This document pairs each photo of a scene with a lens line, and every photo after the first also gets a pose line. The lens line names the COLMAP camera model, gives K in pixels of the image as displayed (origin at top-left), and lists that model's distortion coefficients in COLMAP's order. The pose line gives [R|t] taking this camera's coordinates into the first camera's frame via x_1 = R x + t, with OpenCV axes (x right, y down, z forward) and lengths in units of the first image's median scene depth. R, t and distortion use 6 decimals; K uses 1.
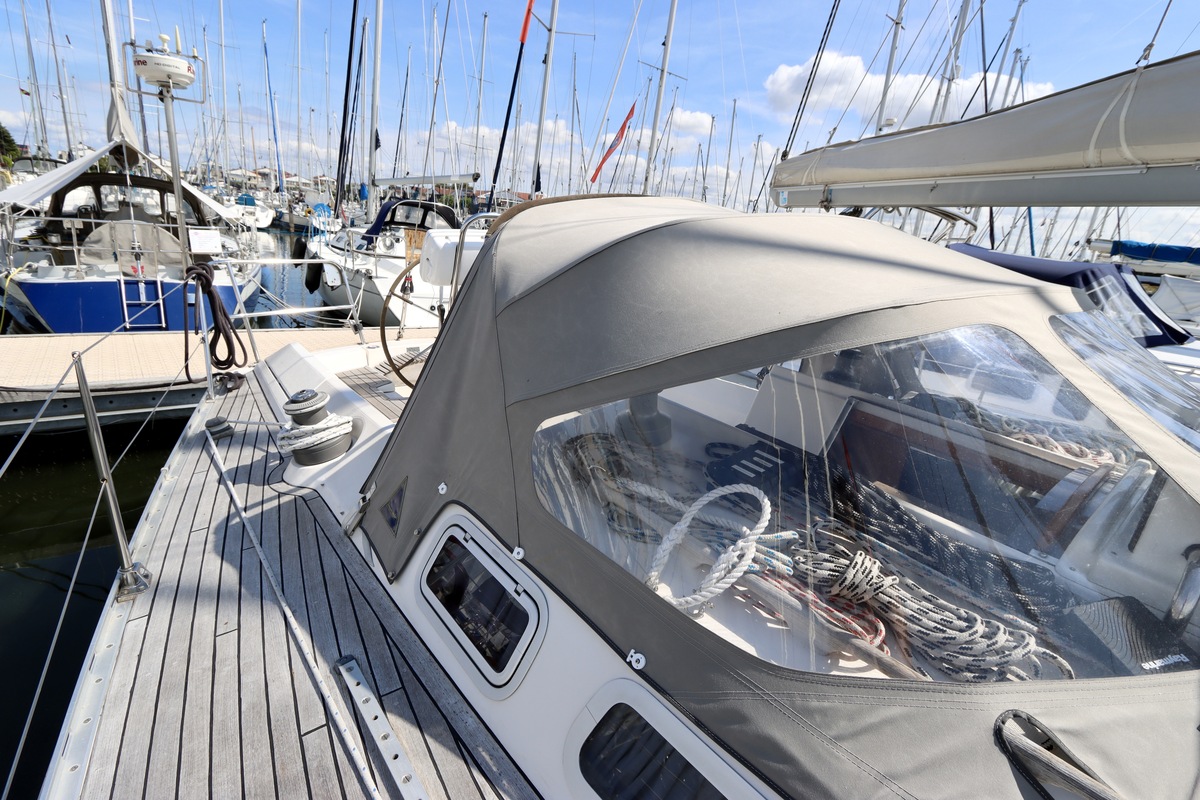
lens RADIAL K [[575.7, 0, 587.2], [0, 575.7, 395.7], [0, 0, 1]] dist [-0.011622, 0.001322]
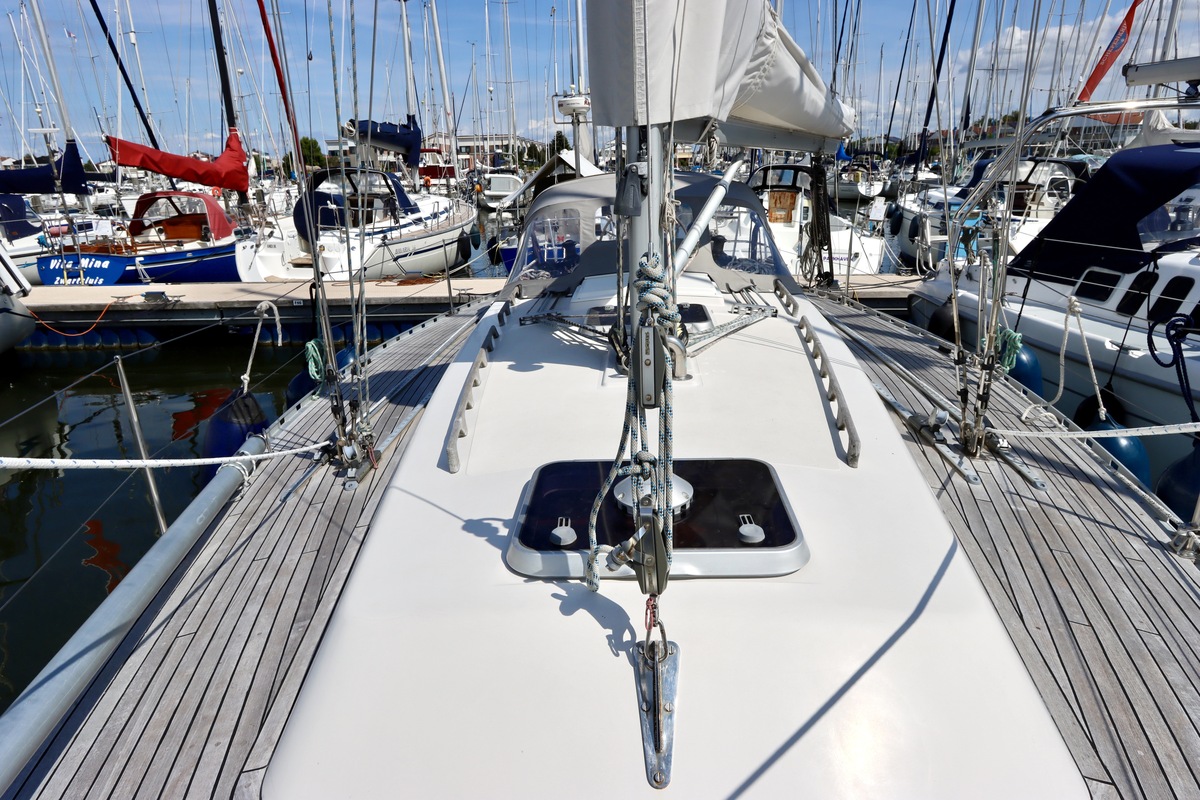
lens RADIAL K [[748.1, 0, 575.2], [0, 748.1, 398.5], [0, 0, 1]] dist [-0.006901, 0.025286]
pose [[0.721678, 0.084502, -0.687052, 0.664249], [-0.095978, 0.995149, 0.021582, 0.159386], [0.685543, 0.050367, 0.726288, -0.395137]]
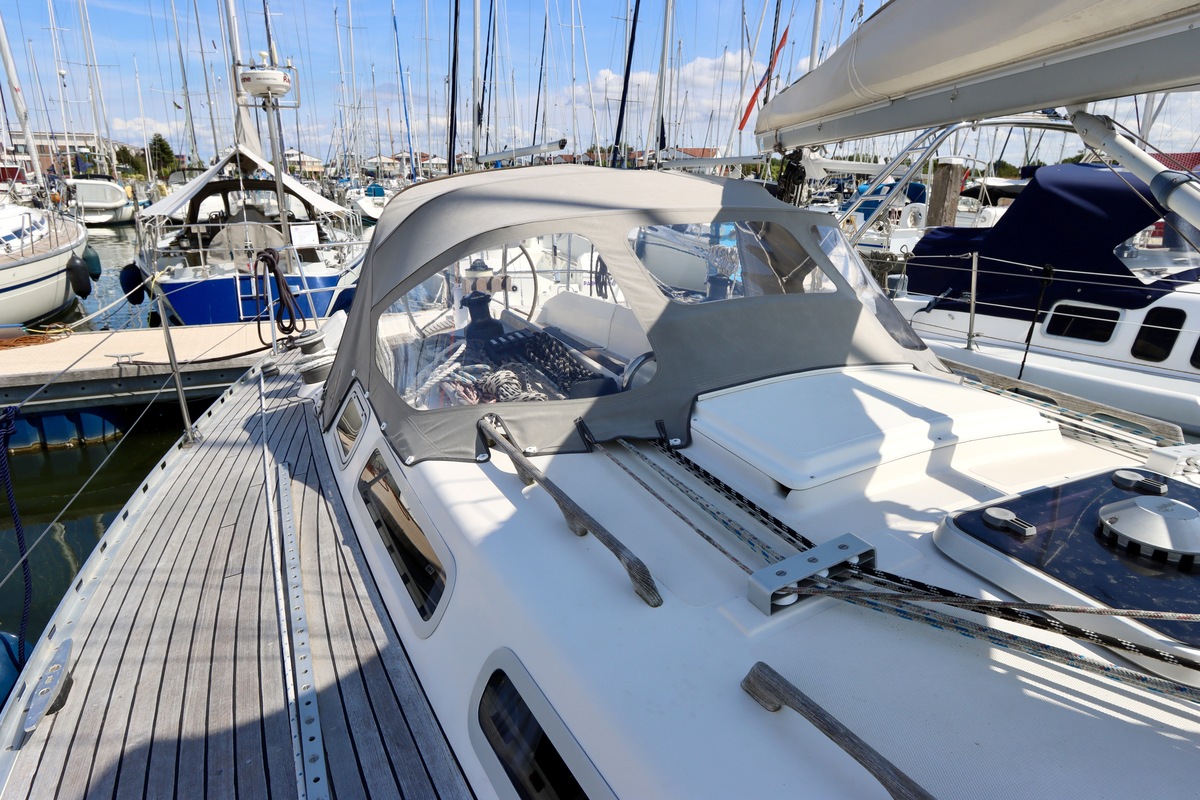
lens RADIAL K [[732.1, 0, 588.7], [0, 732.1, 396.8], [0, 0, 1]] dist [0.000021, 0.005541]
pose [[0.962960, -0.021019, -0.268825, 0.208915], [0.017402, 0.999723, -0.015829, 0.062649], [0.269083, 0.010565, 0.963059, -0.172462]]
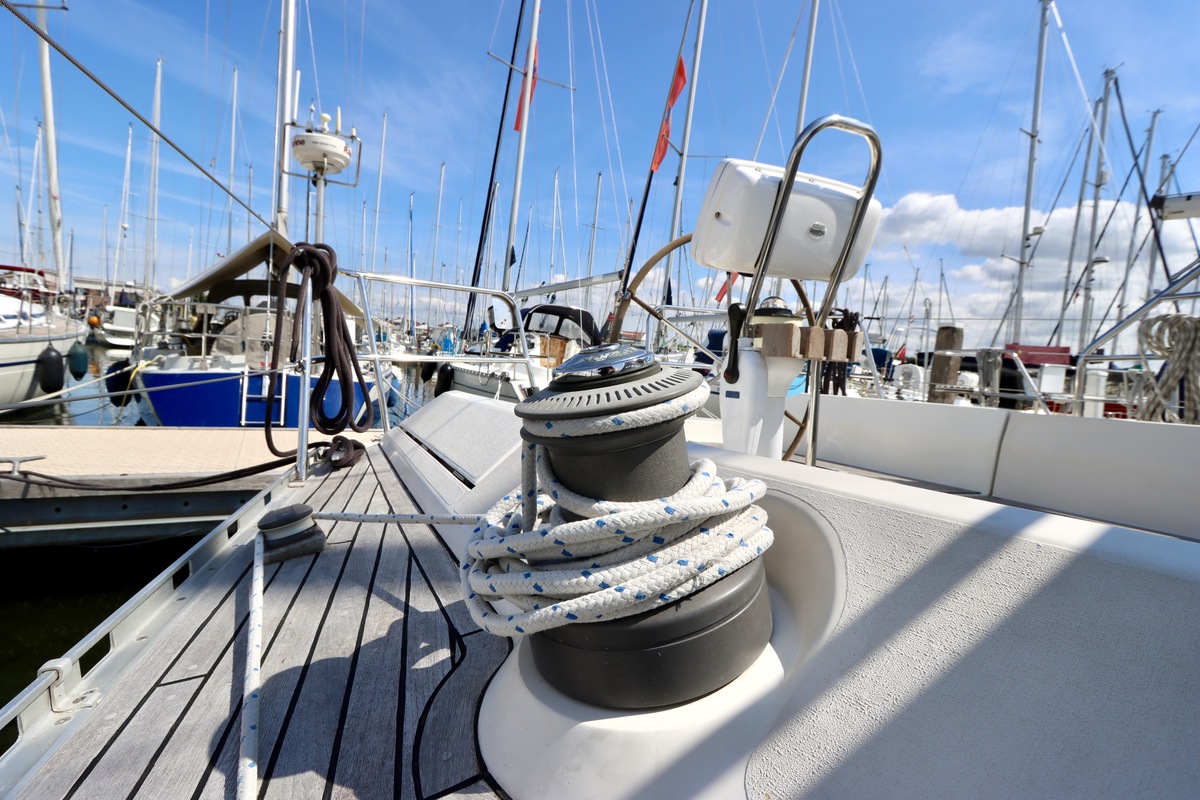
lens RADIAL K [[569.9, 0, 596.0], [0, 569.9, 390.1], [0, 0, 1]] dist [-0.011316, -0.000328]
pose [[0.987890, -0.015579, -0.154371, -0.143082], [-0.021277, 0.971943, -0.234251, 0.018668], [0.153689, 0.234699, 0.959842, 0.243414]]
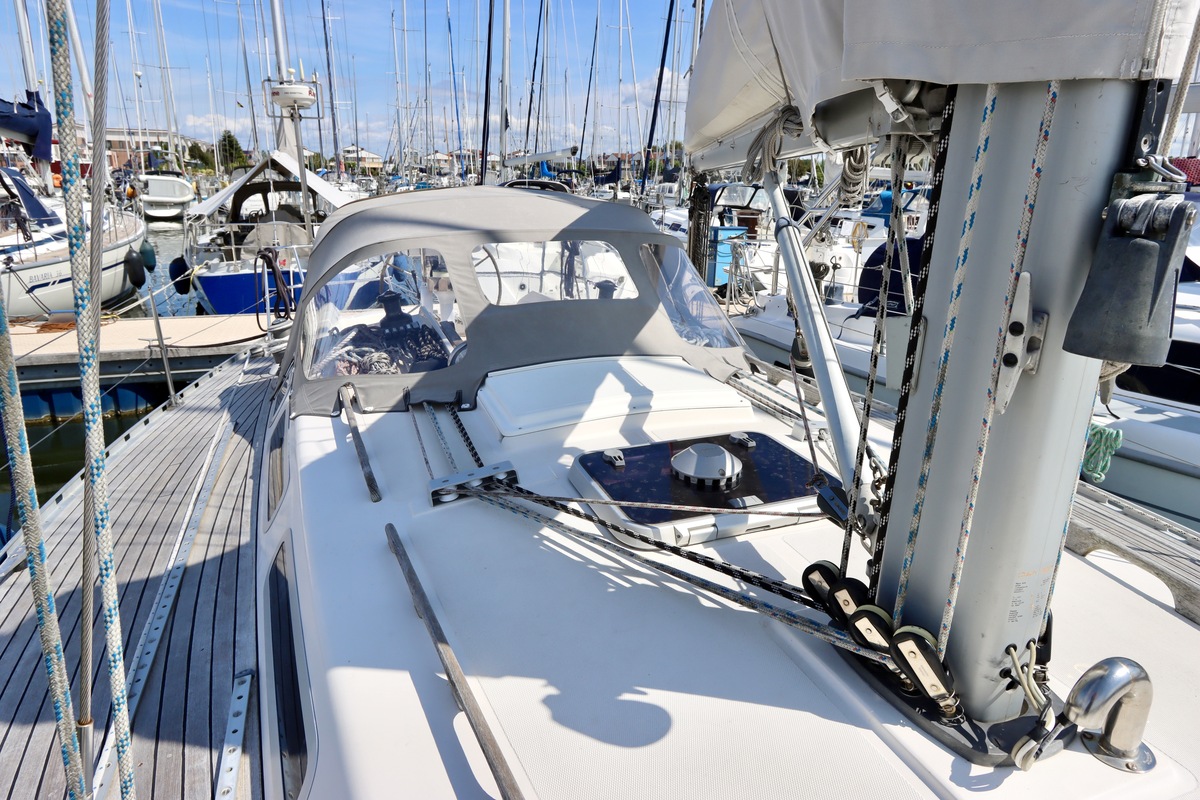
lens RADIAL K [[748.1, 0, 575.2], [0, 748.1, 398.5], [0, 0, 1]] dist [-0.006901, 0.025286]
pose [[0.934878, 0.012505, -0.354748, 0.359511], [-0.019348, 0.999689, -0.015748, 0.077546], [0.354441, 0.021586, 0.934829, -0.238473]]
